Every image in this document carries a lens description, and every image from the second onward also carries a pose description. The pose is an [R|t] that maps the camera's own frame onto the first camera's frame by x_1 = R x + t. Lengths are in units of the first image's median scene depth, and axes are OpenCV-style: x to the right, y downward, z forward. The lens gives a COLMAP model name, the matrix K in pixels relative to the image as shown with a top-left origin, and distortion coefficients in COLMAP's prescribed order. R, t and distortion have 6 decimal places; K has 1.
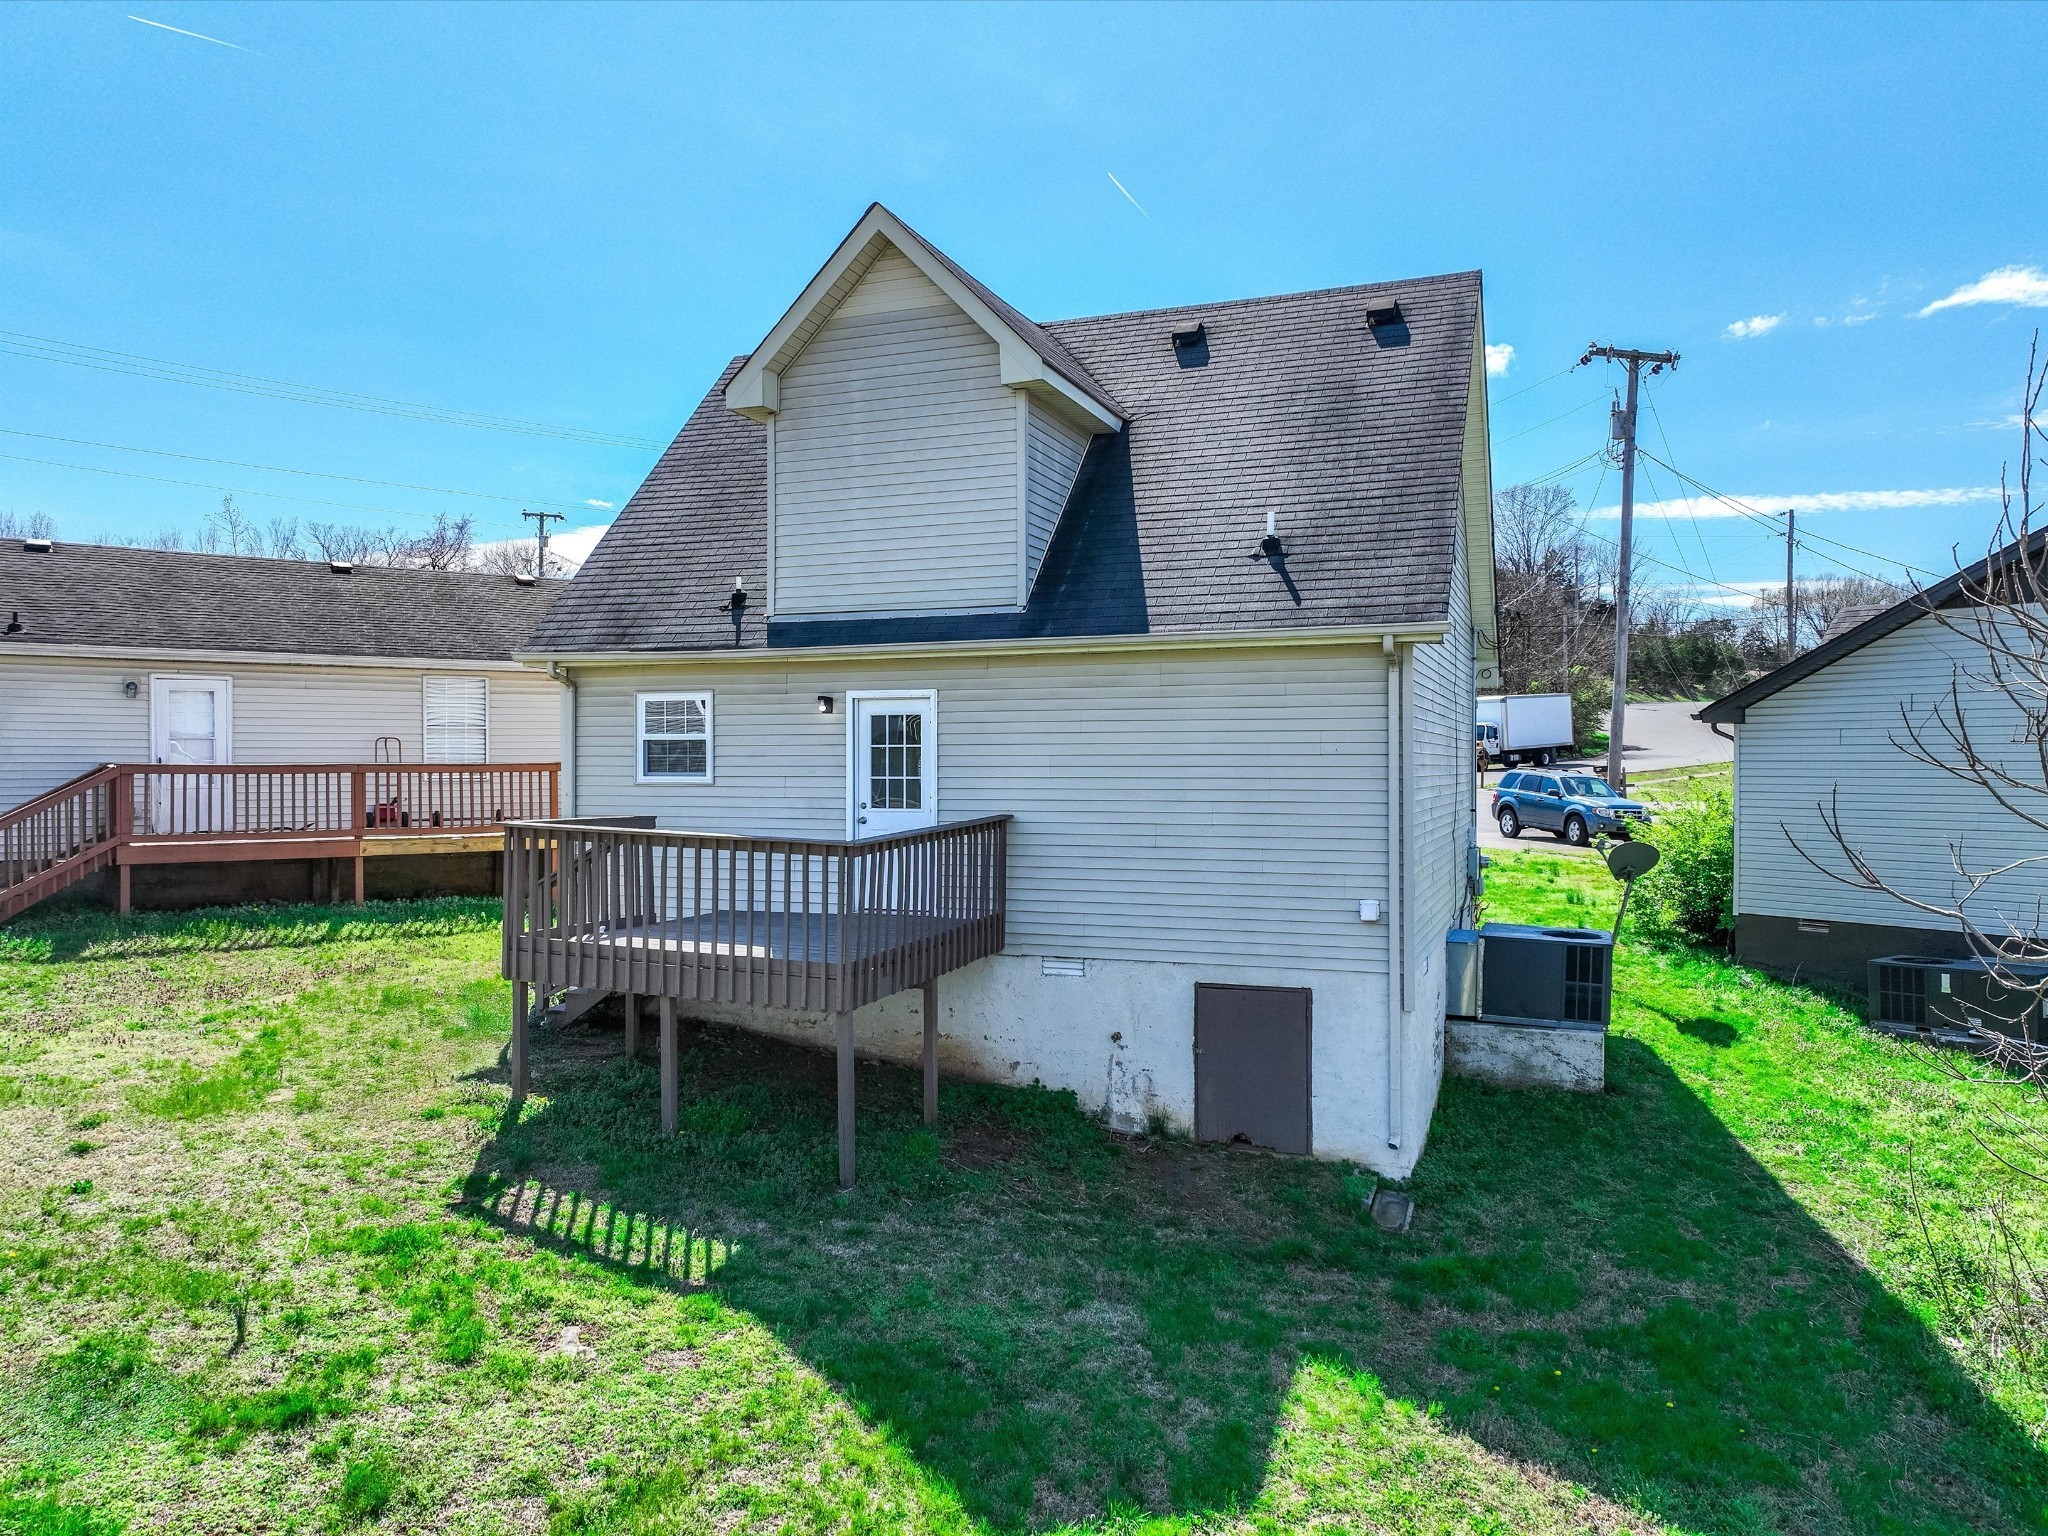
lens RADIAL K [[1414.6, 0, 1022.8], [0, 1414.6, 743.4], [0, 0, 1]] dist [-0.000989, 0.003966]
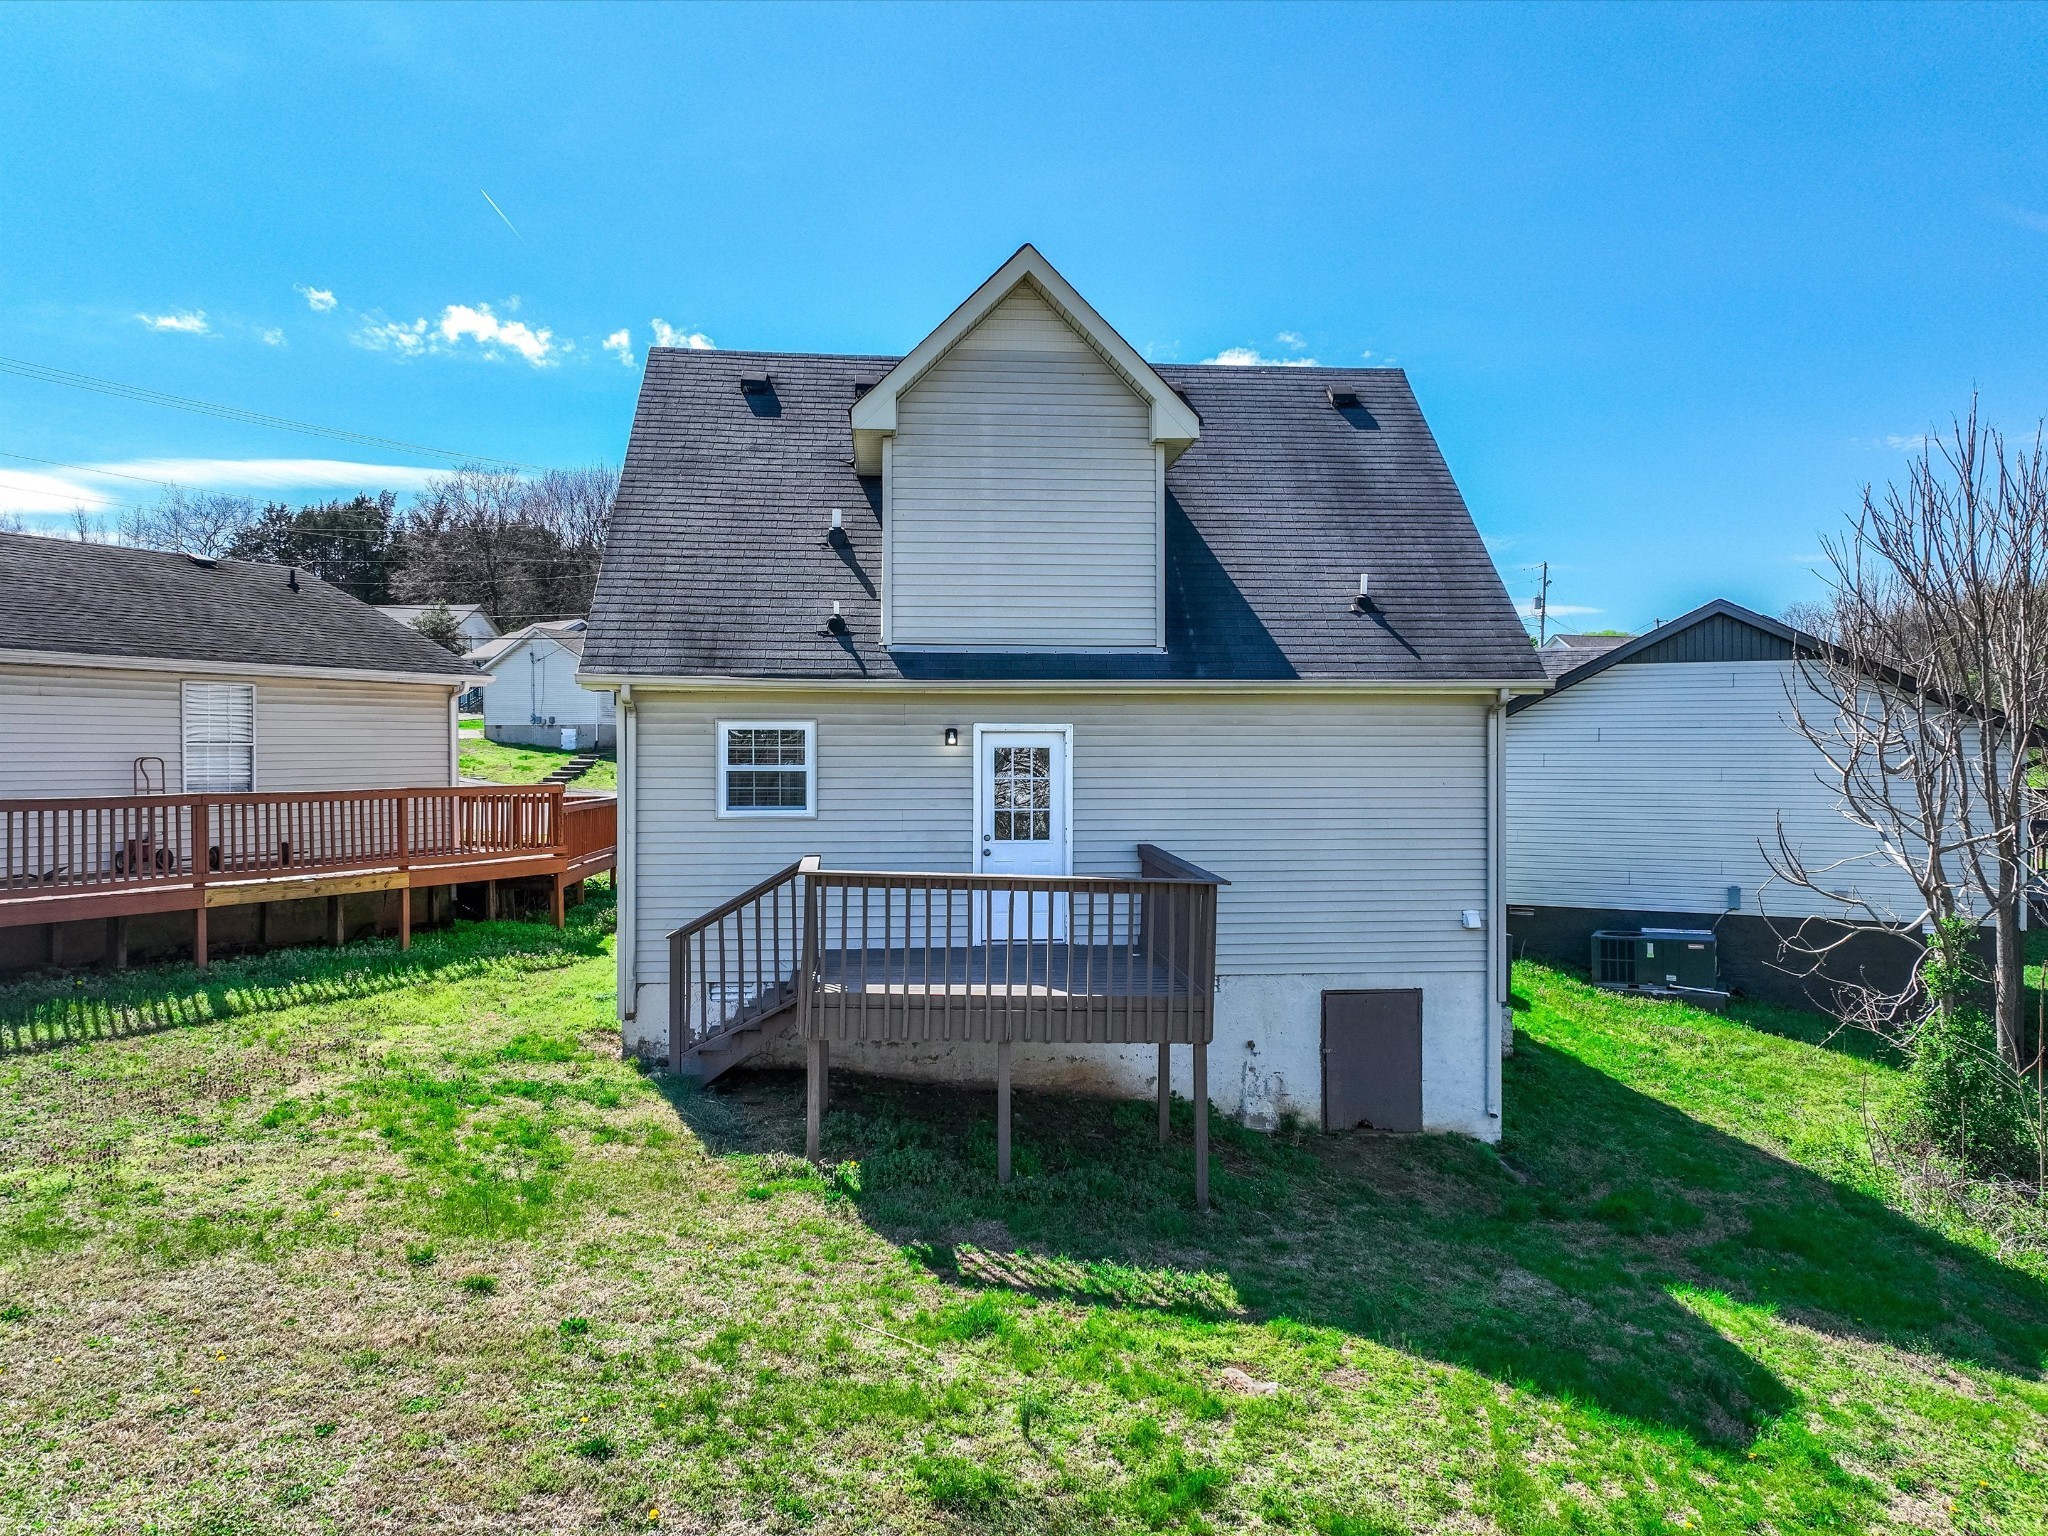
lens RADIAL K [[1414.6, 0, 1022.8], [0, 1414.6, 743.4], [0, 0, 1]] dist [-0.000989, 0.003966]
pose [[0.899626, 0.005210, 0.436629, -0.535304], [-0.006217, 0.999980, 0.000876, -0.024372], [-0.436616, -0.003503, 0.899641, 0.086001]]
